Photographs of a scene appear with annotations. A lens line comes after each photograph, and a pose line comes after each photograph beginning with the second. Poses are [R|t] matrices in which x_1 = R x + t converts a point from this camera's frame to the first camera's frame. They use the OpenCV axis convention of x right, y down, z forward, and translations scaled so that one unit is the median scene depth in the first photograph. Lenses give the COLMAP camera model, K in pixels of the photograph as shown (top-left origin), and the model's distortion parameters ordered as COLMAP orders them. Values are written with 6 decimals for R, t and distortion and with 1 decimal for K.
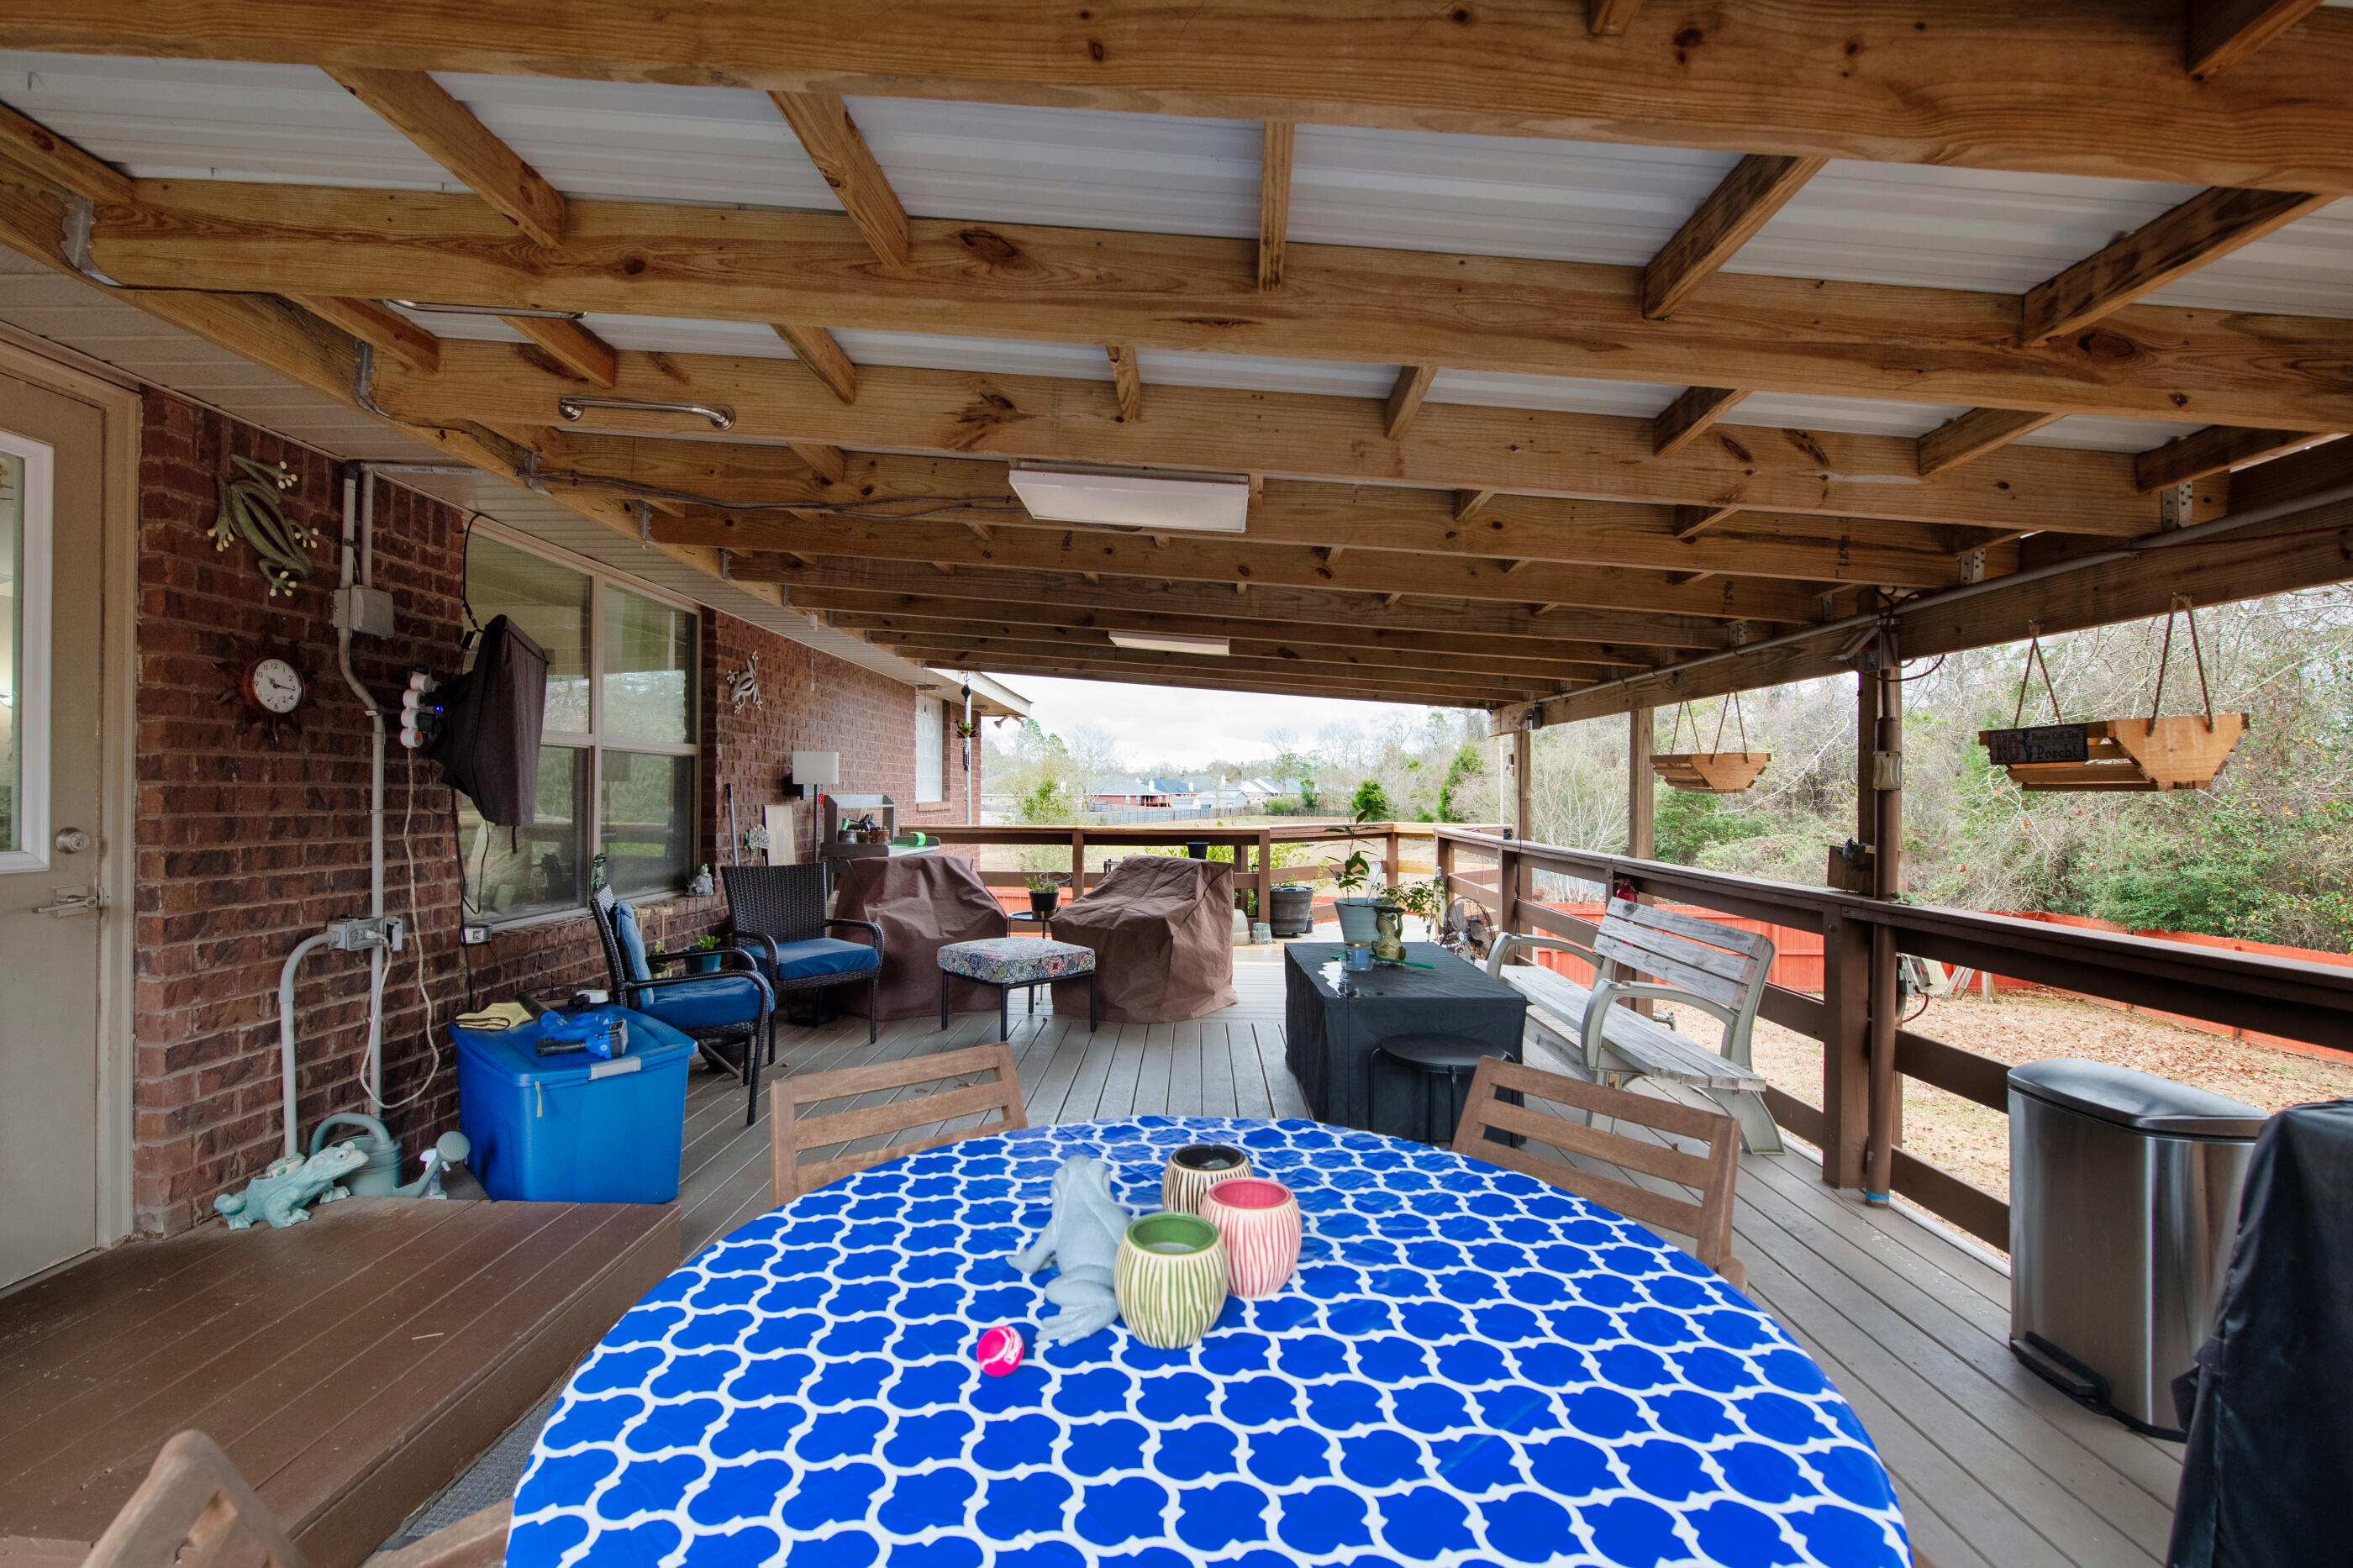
lens RADIAL K [[953.7, 0, 1170.9], [0, 953.7, 786.0], [0, 0, 1]] dist [-0.017418, -0.000773]
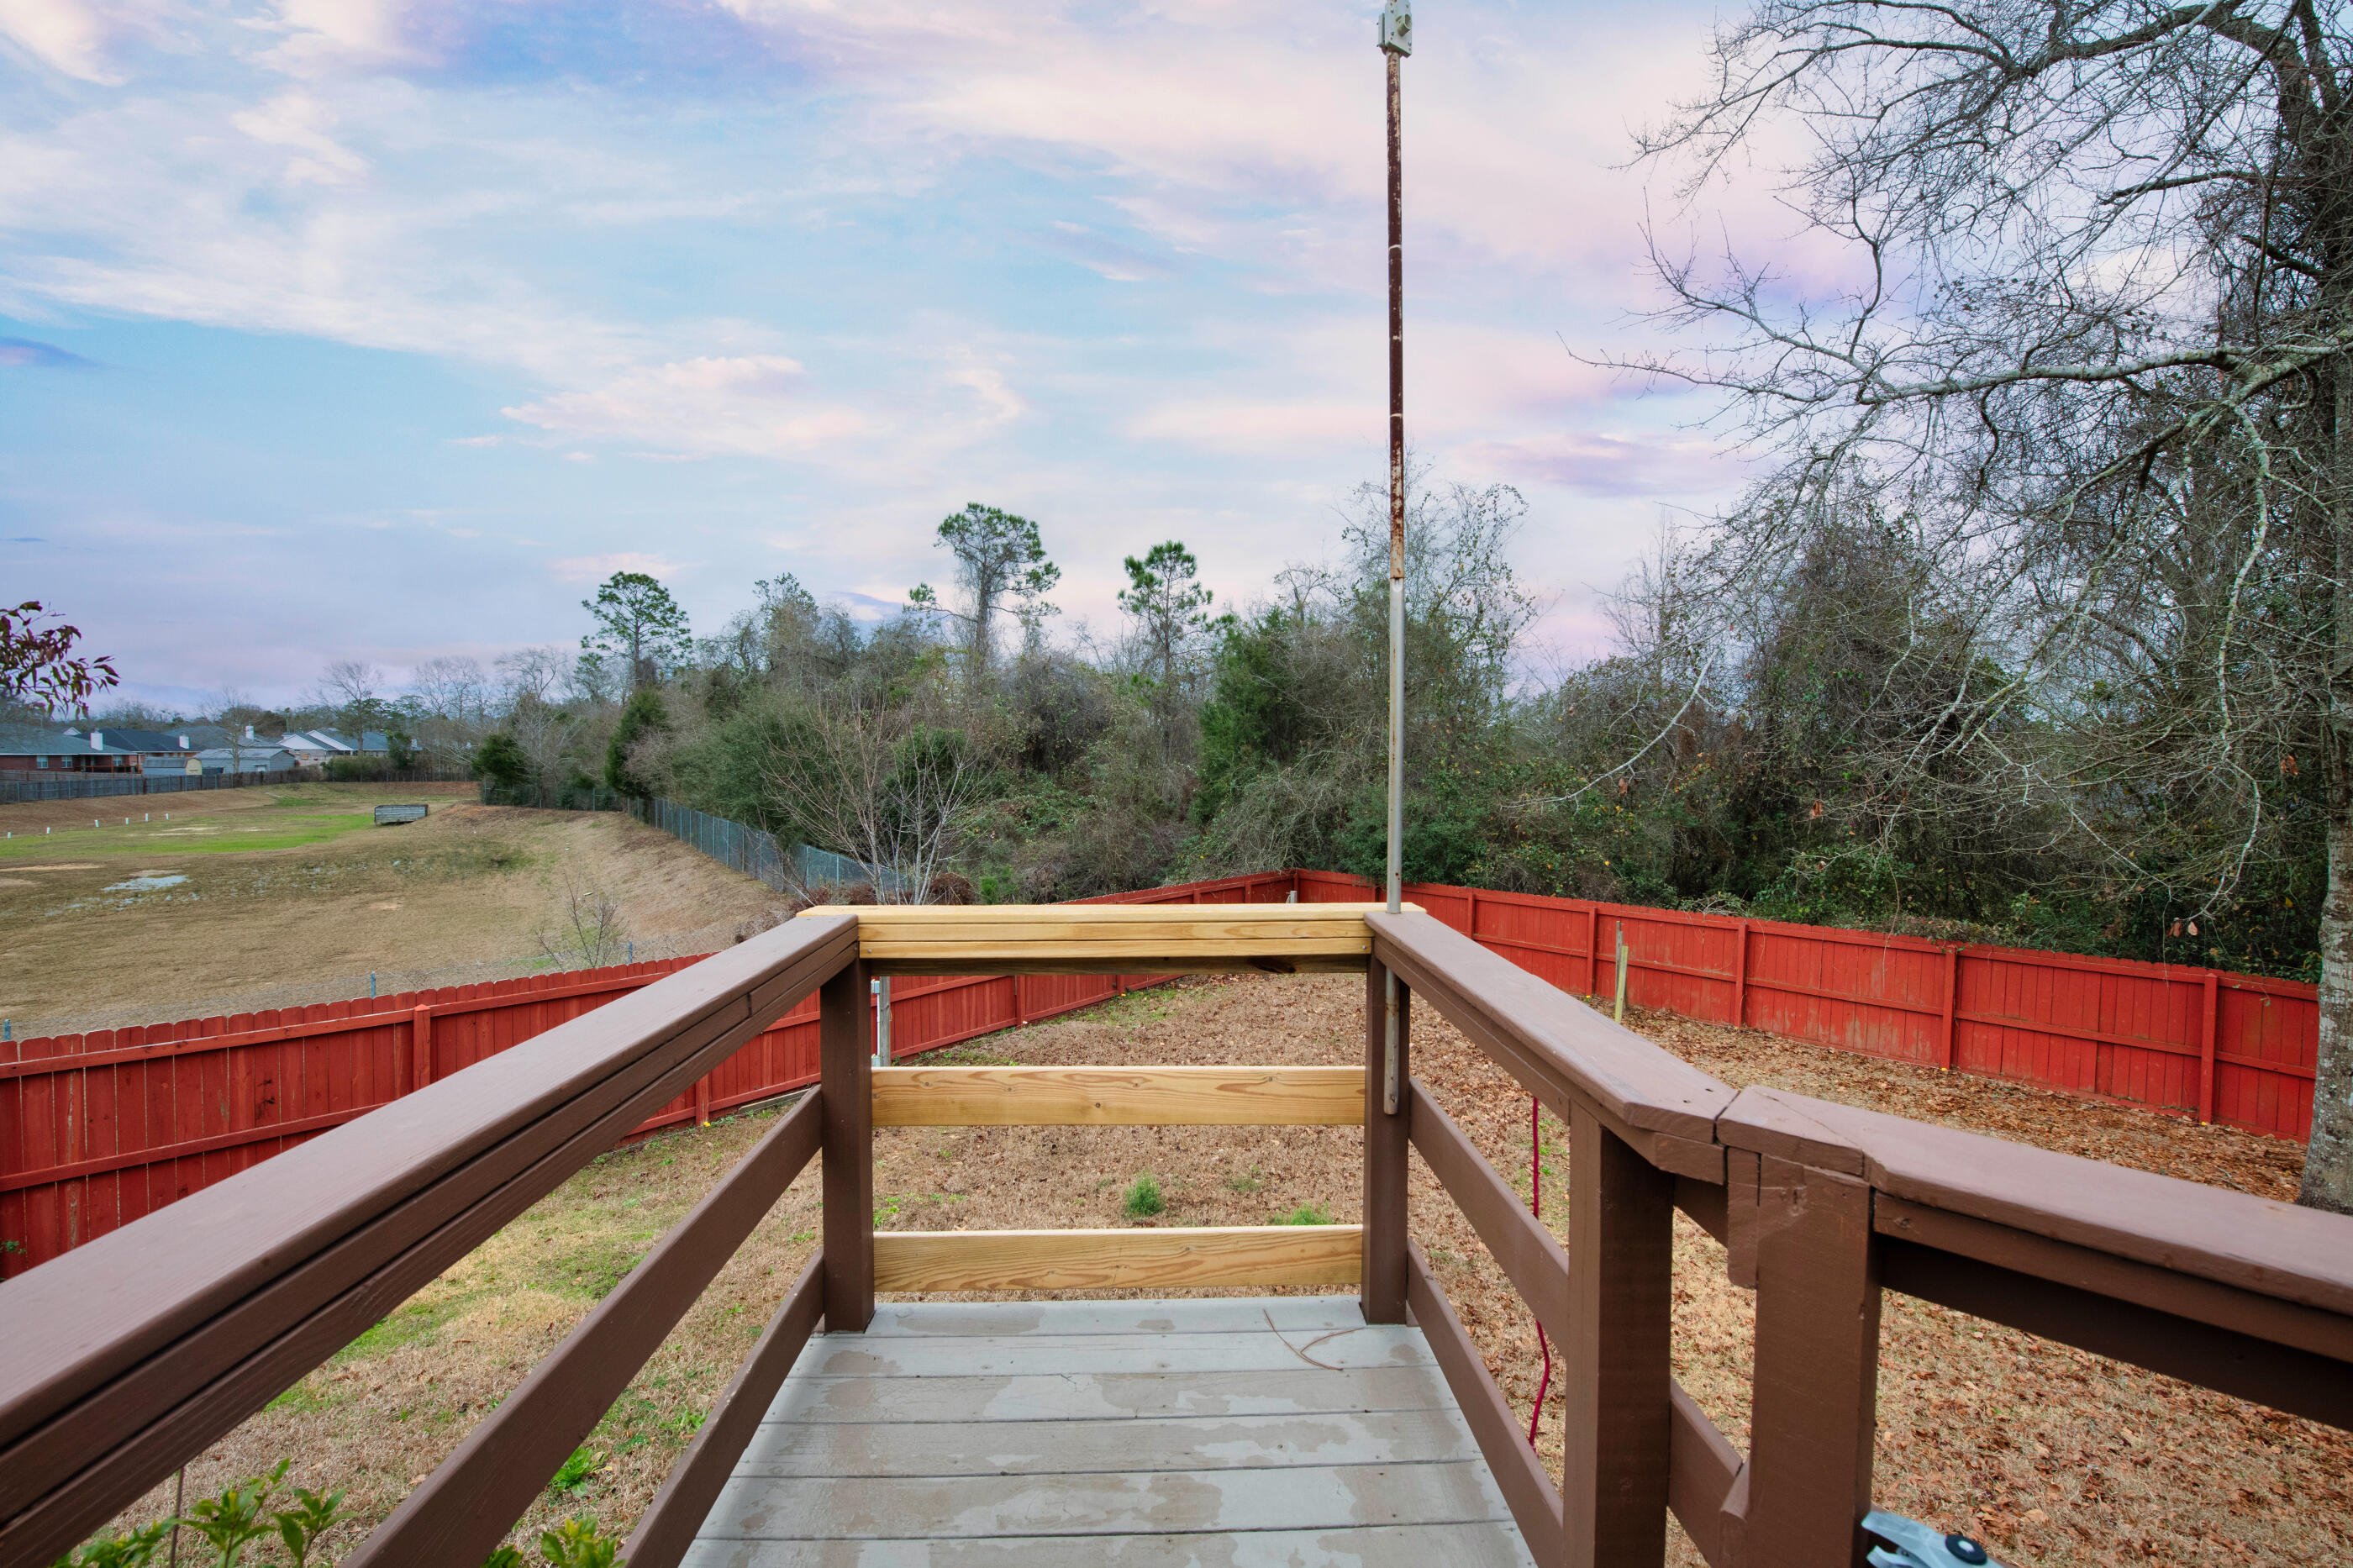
lens RADIAL K [[953.7, 0, 1190.2], [0, 953.7, 780.8], [0, 0, 1]] dist [-0.017418, -0.000773]
pose [[0.667216, -0.025327, 0.744434, 0.216511], [-0.004695, 0.999259, 0.038205, -0.009588], [-0.744849, -0.028987, 0.666603, 1.468515]]
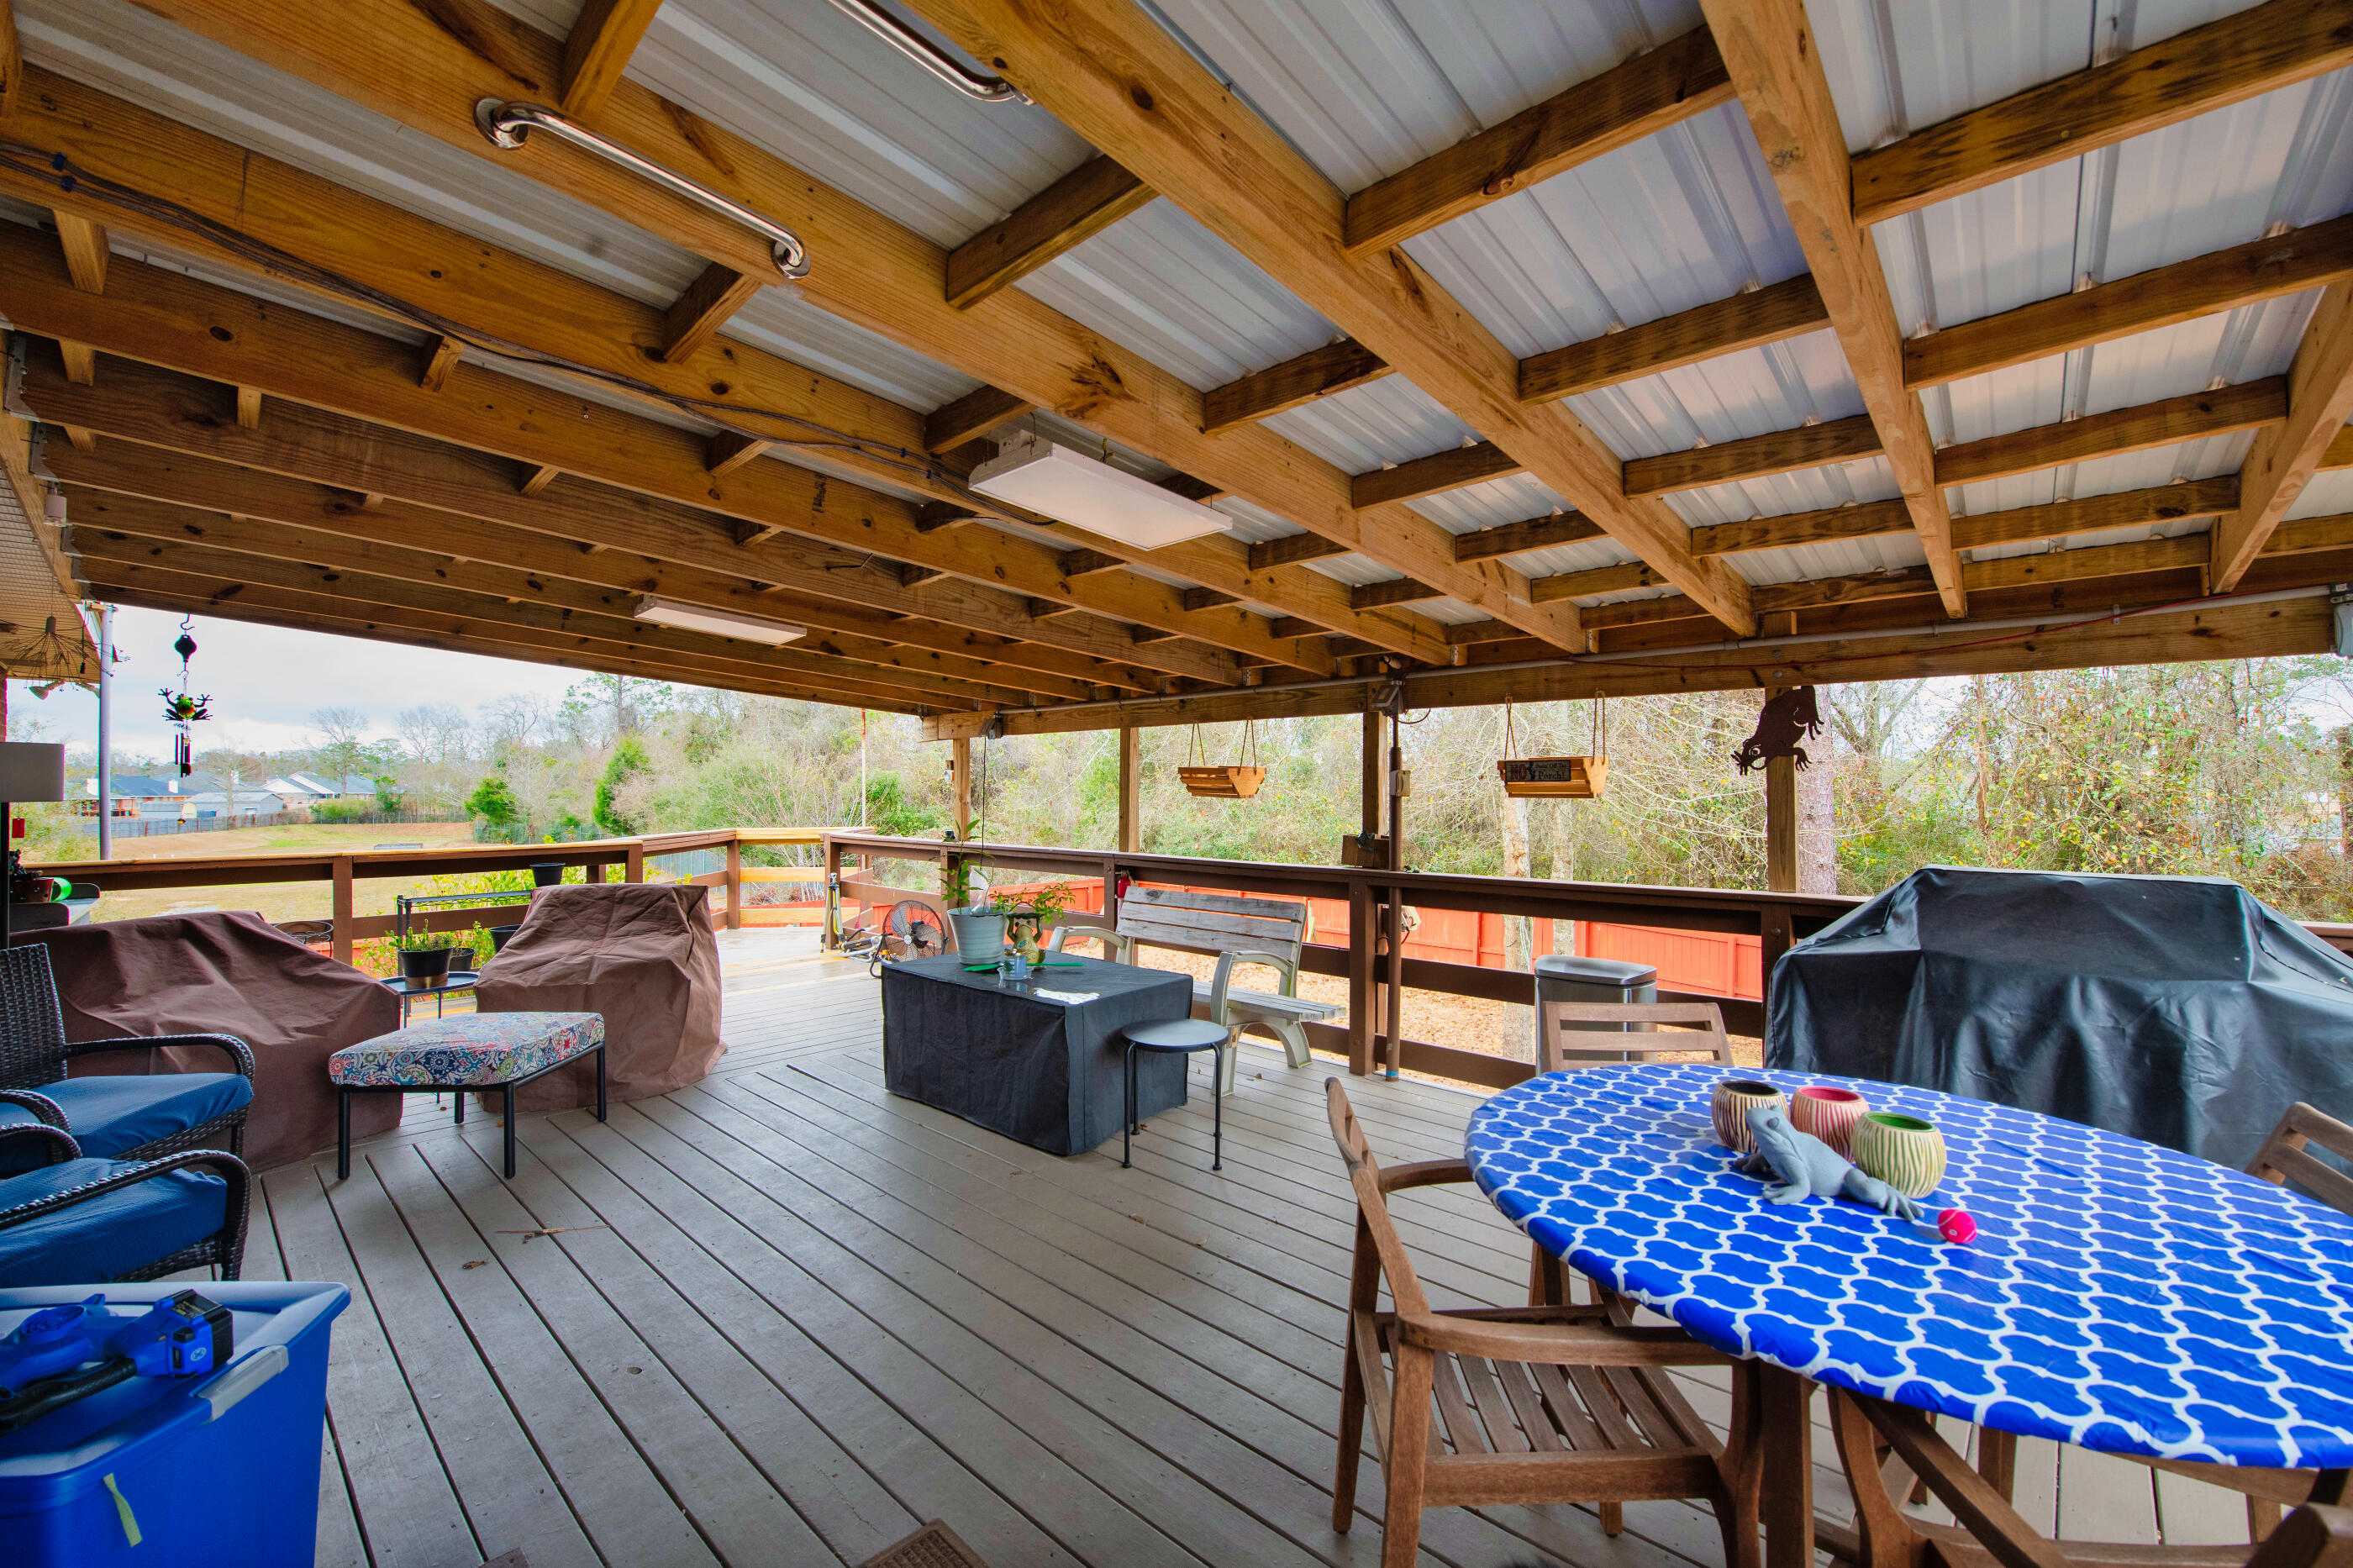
lens RADIAL K [[953.7, 0, 1171.3], [0, 953.7, 784.6], [0, 0, 1]] dist [-0.017418, -0.000773]
pose [[0.663641, -0.003645, 0.748042, -0.329617], [0.002696, 0.999993, 0.002481, -0.010606], [-0.748046, 0.000371, 0.663646, 0.154799]]
